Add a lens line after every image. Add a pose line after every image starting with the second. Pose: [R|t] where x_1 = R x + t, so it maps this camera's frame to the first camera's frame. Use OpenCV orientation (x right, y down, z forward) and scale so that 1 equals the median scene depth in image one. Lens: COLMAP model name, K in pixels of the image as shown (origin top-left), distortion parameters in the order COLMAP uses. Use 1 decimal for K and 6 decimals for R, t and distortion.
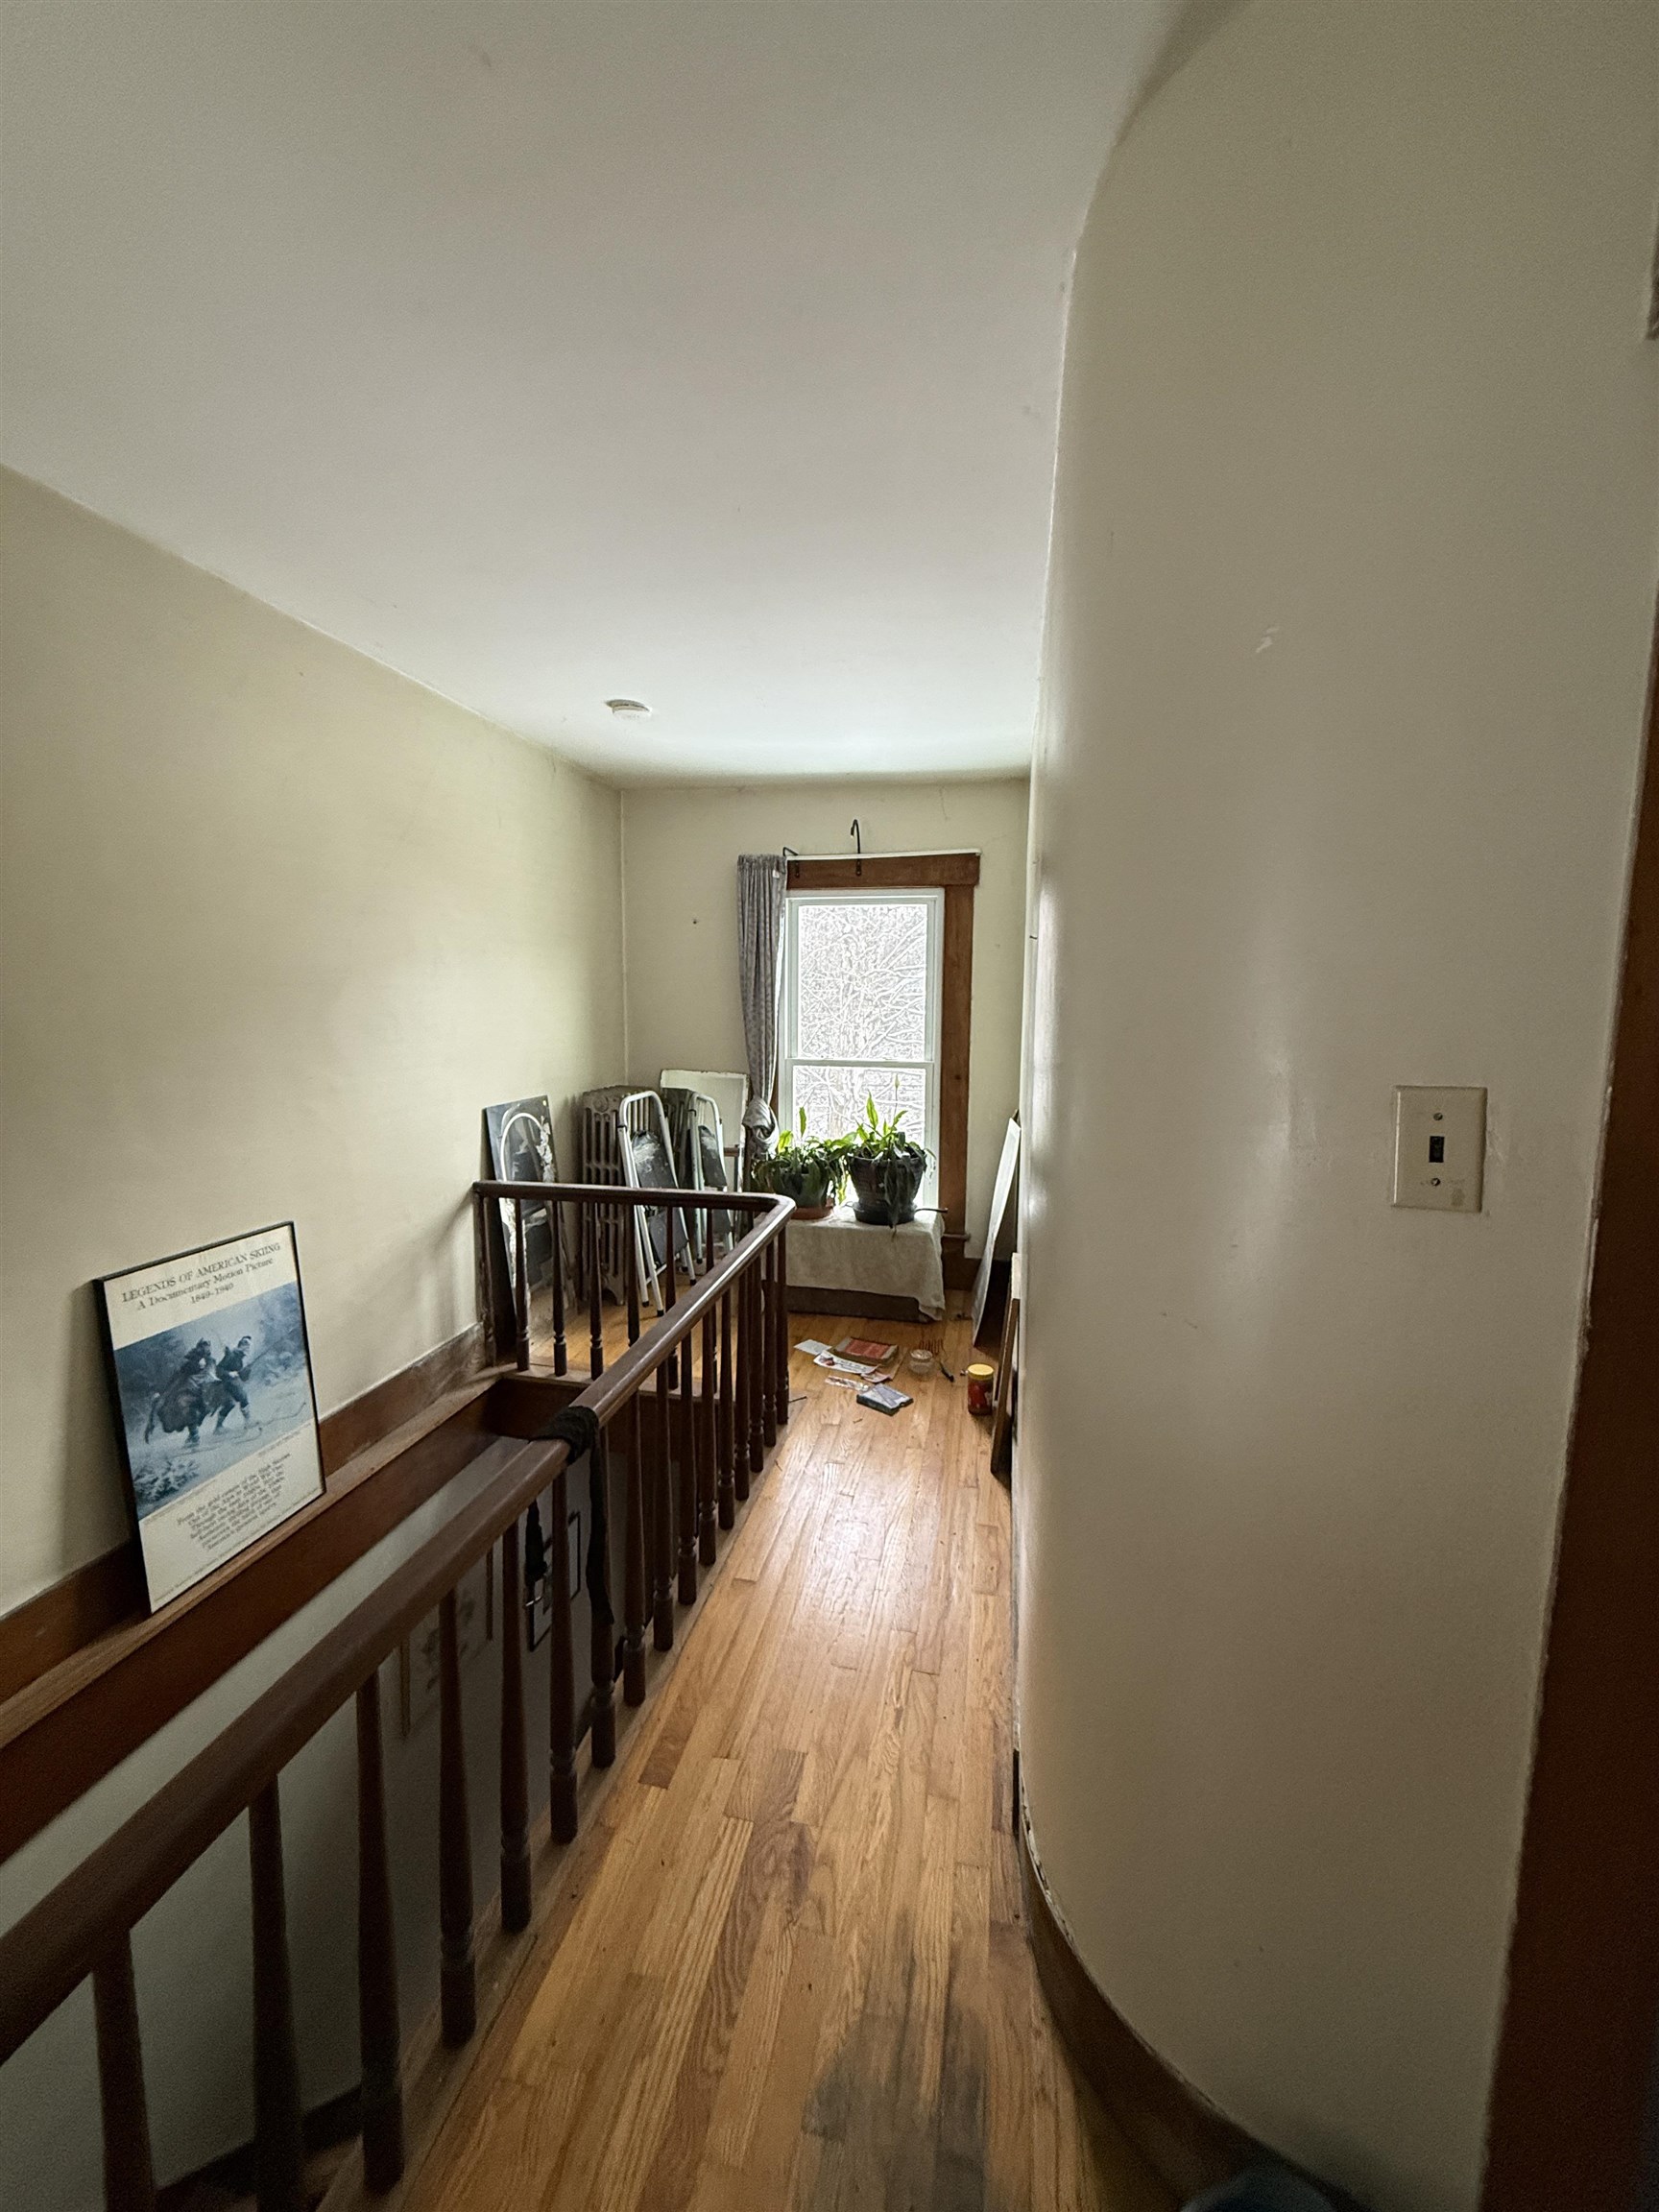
lens RADIAL K [[875.1, 0, 829.5], [0, 875.1, 1106.0], [0, 0, 1]] dist [-0.000389, 0.000076]
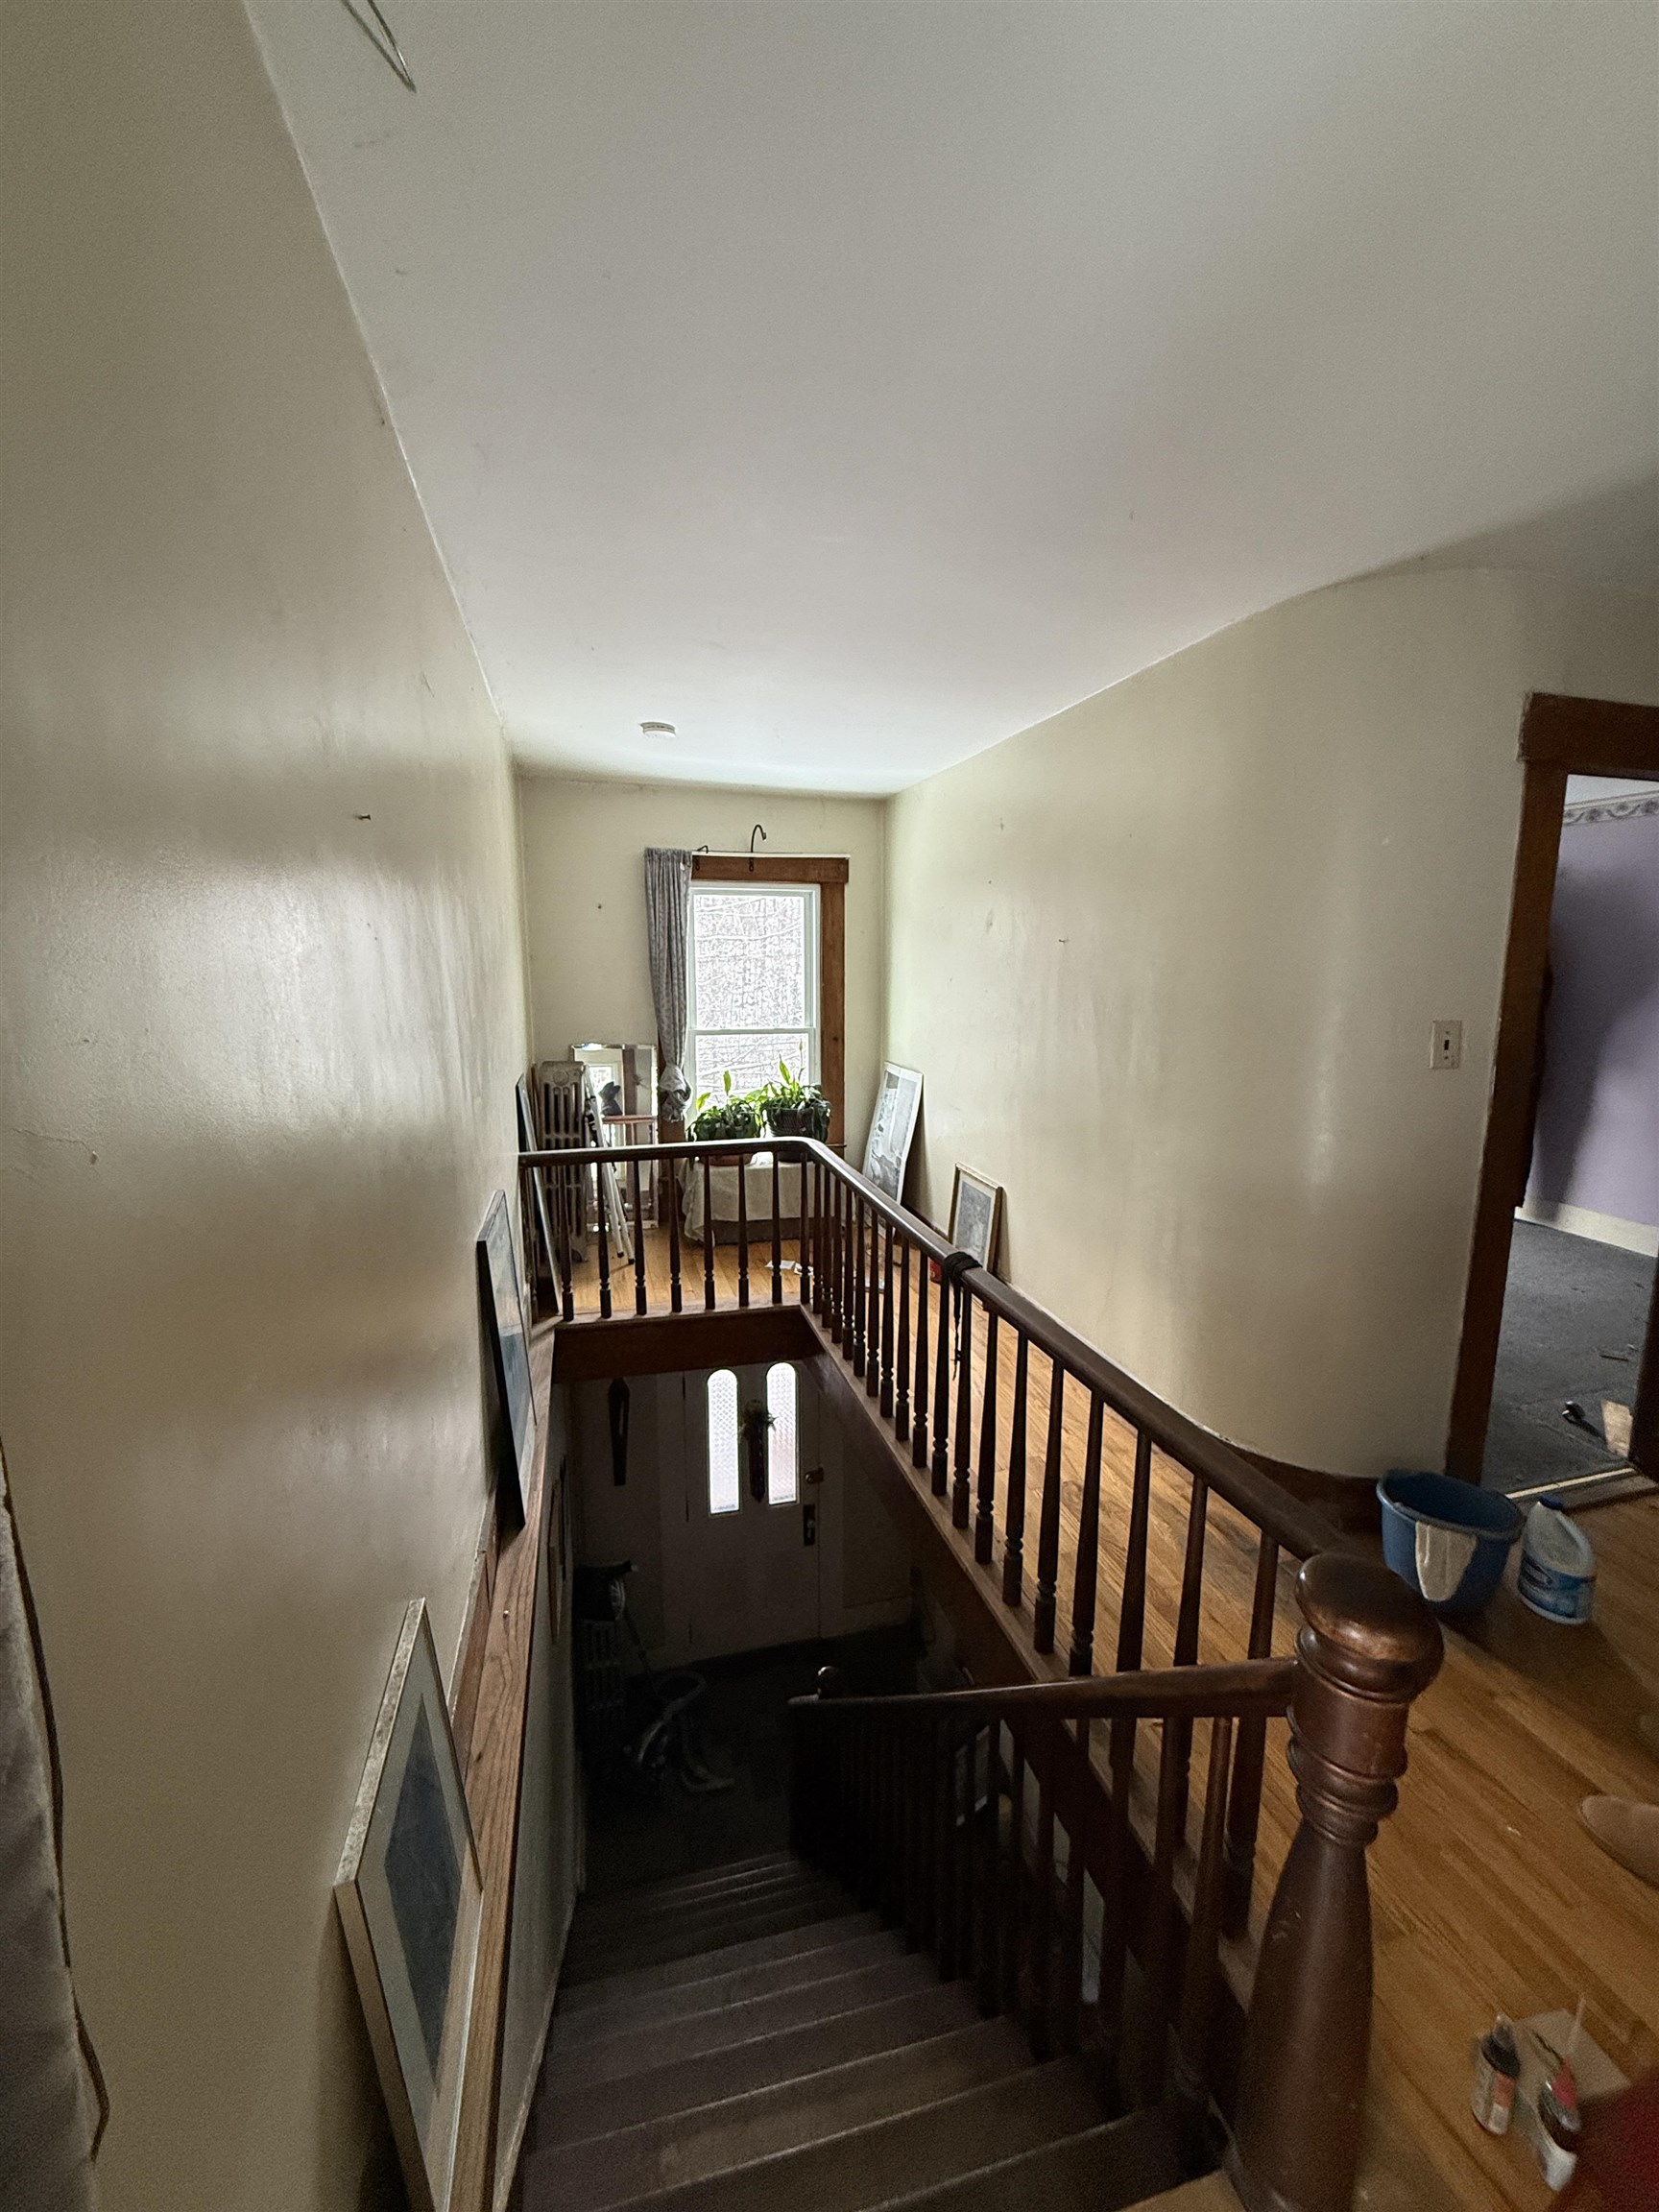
lens RADIAL K [[875.1, 0, 829.5], [0, 875.1, 1106.0], [0, 0, 1]] dist [-0.000389, 0.000076]
pose [[0.892822, -0.079277, 0.443378, -0.421126], [0.062435, 0.996668, 0.052483, -0.004271], [-0.446062, -0.019176, 0.894797, -0.103724]]
